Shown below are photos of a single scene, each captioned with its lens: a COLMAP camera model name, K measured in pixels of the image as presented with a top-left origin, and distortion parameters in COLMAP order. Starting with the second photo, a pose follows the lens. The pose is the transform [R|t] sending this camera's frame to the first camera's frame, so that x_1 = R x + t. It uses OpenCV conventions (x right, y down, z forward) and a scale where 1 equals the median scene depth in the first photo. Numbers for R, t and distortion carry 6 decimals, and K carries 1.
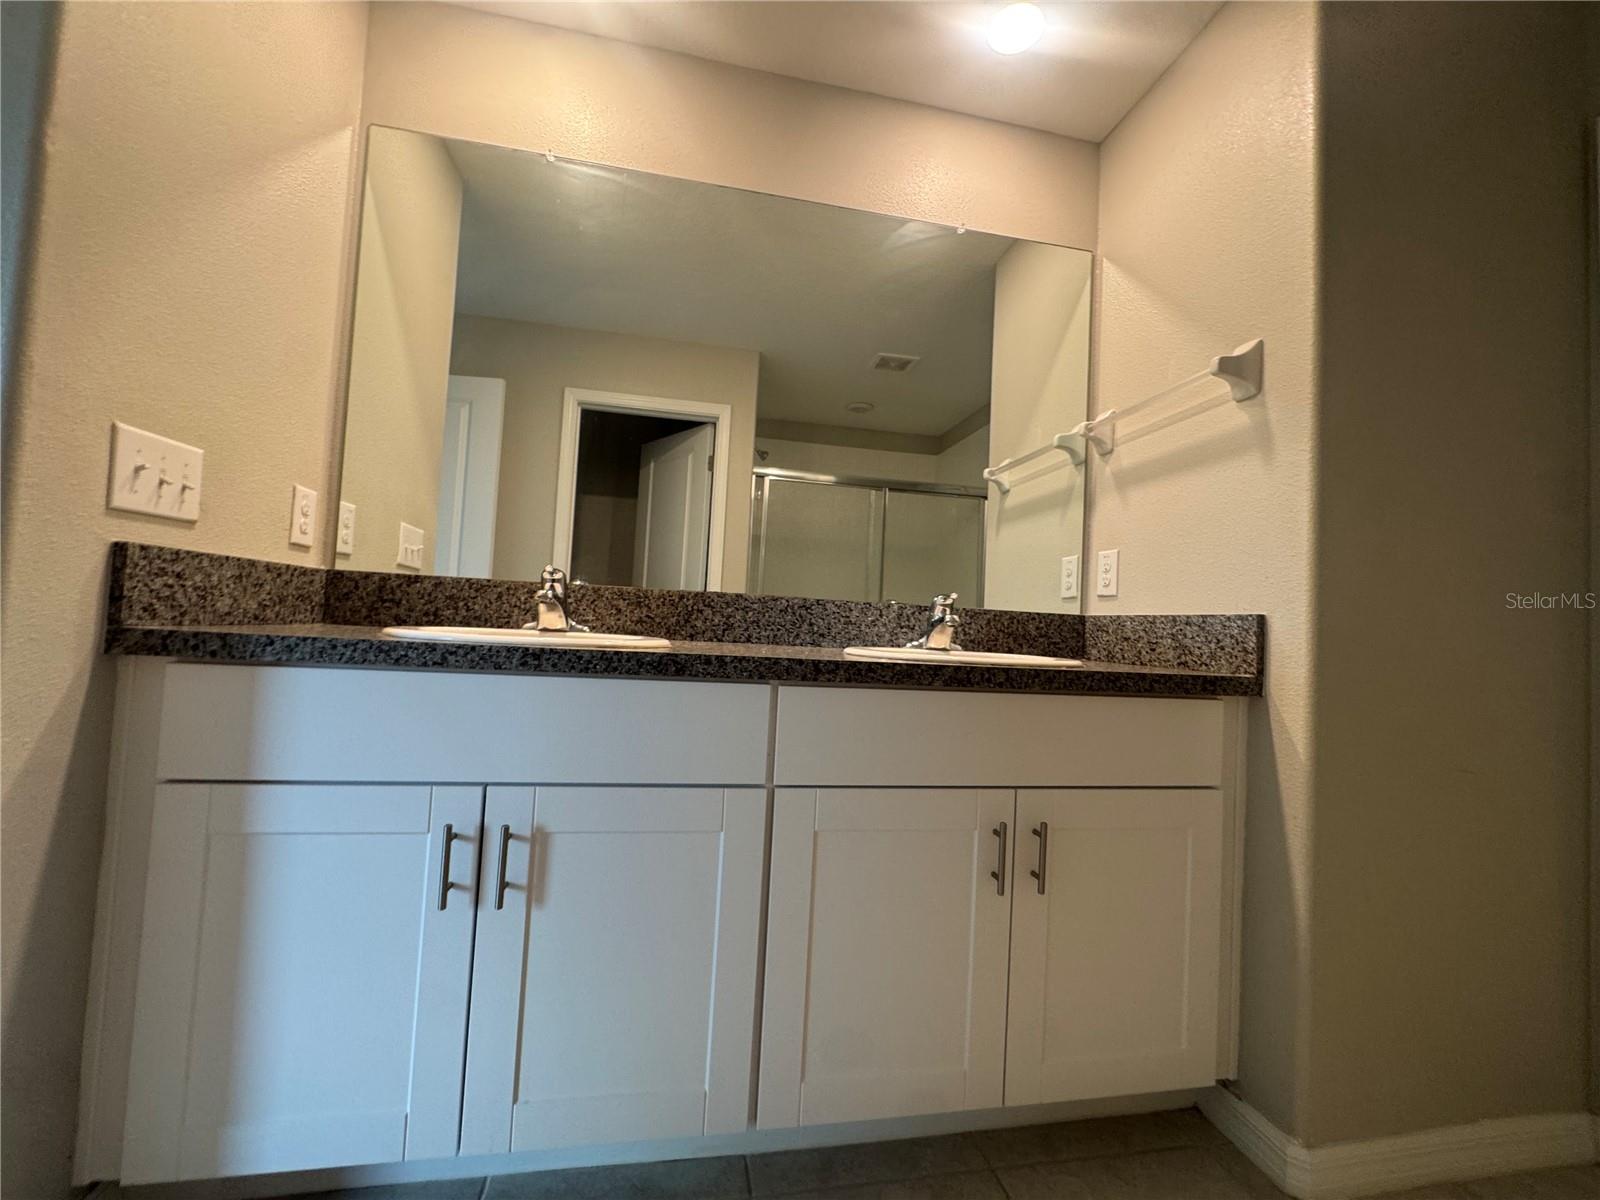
lens RADIAL K [[641.9, 0, 798.9], [0, 641.9, 601.5], [0, 0, 1]] dist [-0.006155, 0.001171]
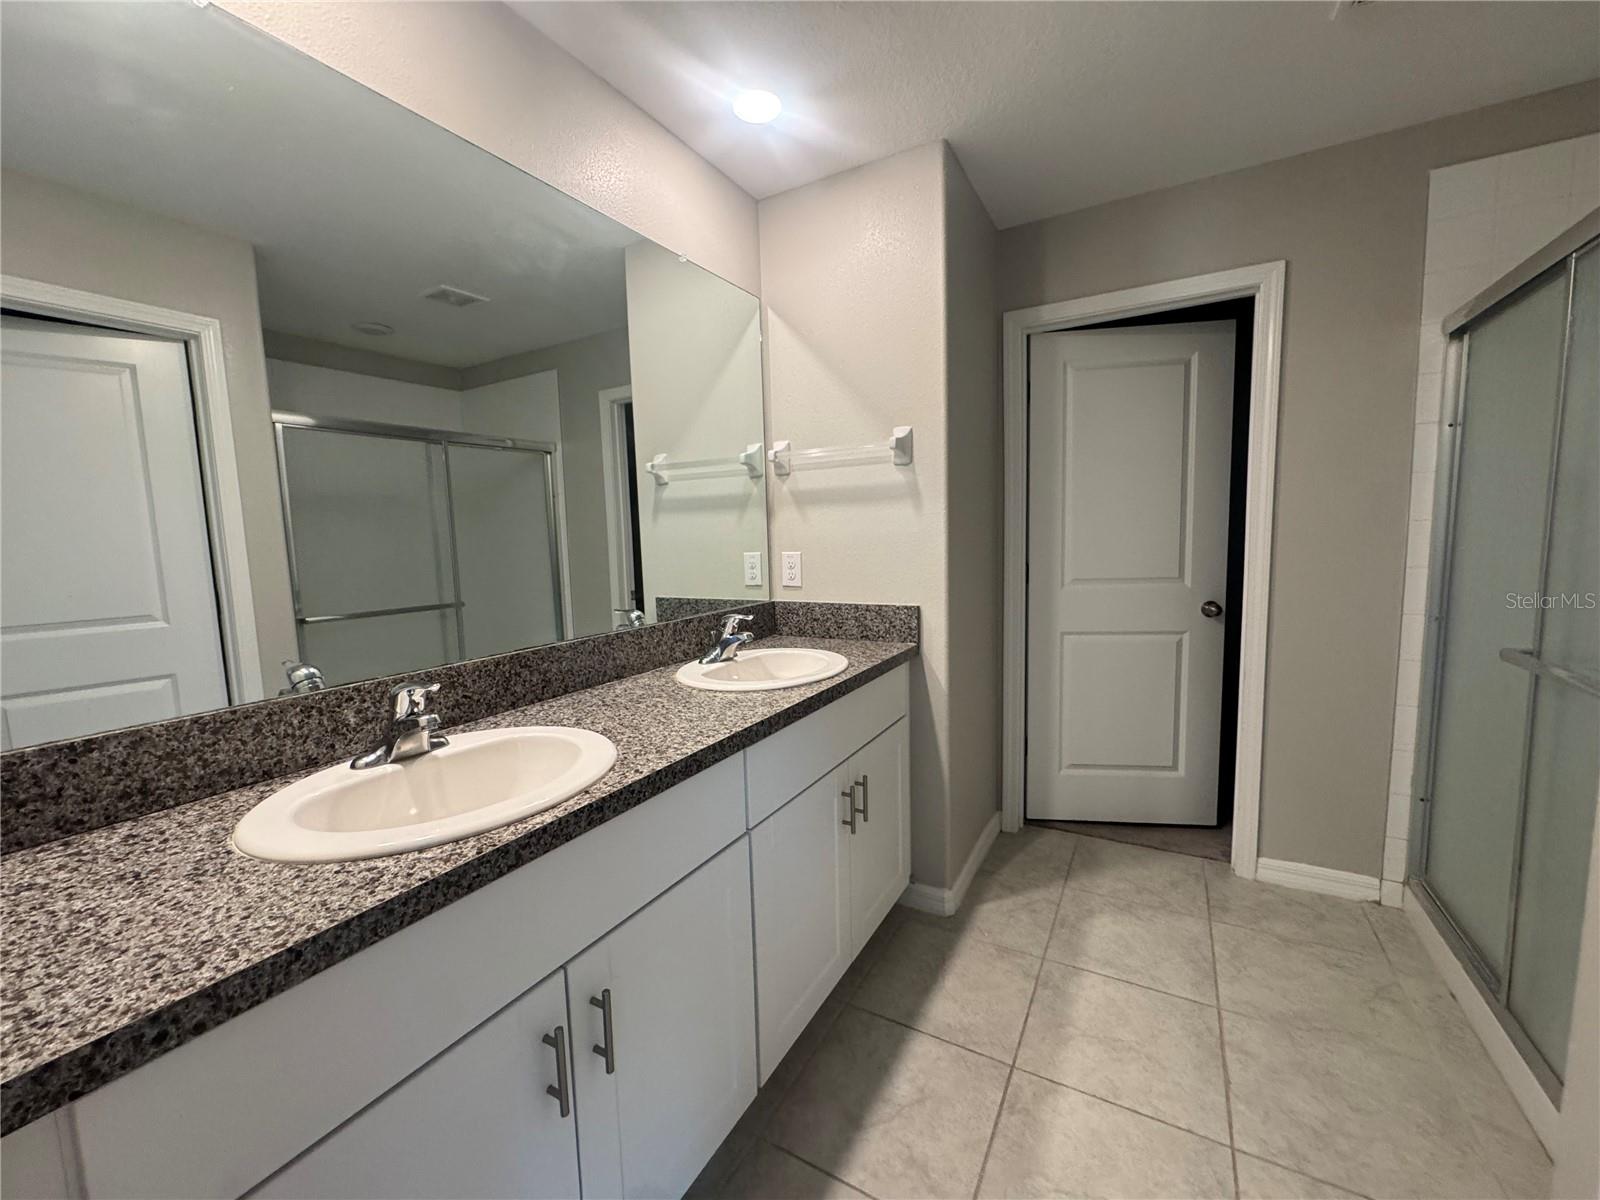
lens RADIAL K [[641.9, 0, 794.4], [0, 641.9, 599.5], [0, 0, 1]] dist [-0.006155, 0.001171]
pose [[0.654247, -0.150986, 0.741056, -0.547026], [0.037193, 0.985107, 0.167874, -0.222434], [-0.755366, -0.082268, 0.650118, 0.144156]]
